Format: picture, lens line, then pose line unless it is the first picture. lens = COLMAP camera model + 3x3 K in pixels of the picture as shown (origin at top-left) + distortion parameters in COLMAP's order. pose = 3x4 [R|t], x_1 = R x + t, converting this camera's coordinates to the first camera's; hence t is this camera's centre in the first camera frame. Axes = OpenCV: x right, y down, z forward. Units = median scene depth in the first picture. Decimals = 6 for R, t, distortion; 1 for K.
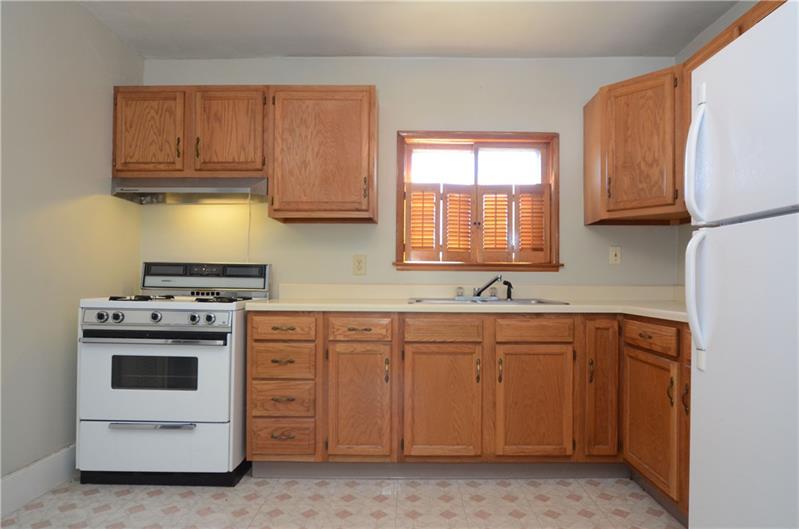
lens RADIAL K [[468.6, 0, 471.0], [0, 468.6, 283.9], [0, 0, 1]] dist [-0.022042, -0.001069]
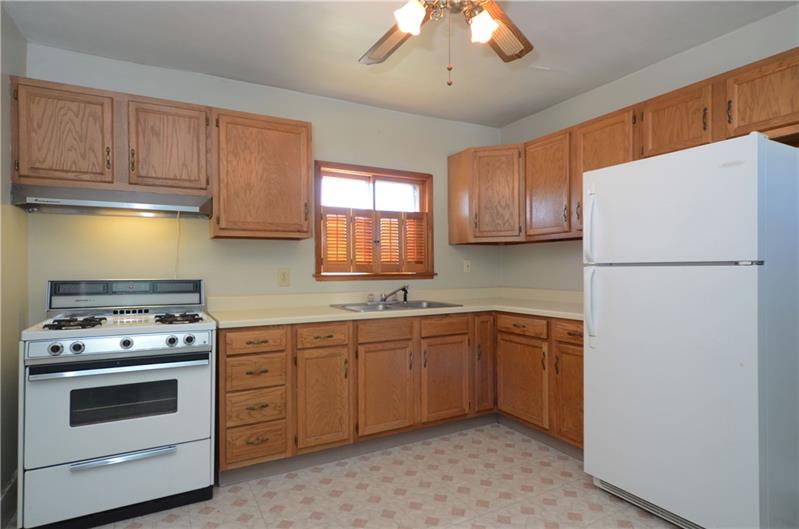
lens RADIAL K [[439.8, 0, 399.5], [0, 439.8, 264.5], [0, 0, 1]] dist [-0.001075, -0.000137]
pose [[0.877621, -0.007219, 0.479302, -0.588480], [0.005485, 0.999972, 0.005019, -0.087837], [-0.479325, -0.001776, 0.877636, -0.063112]]
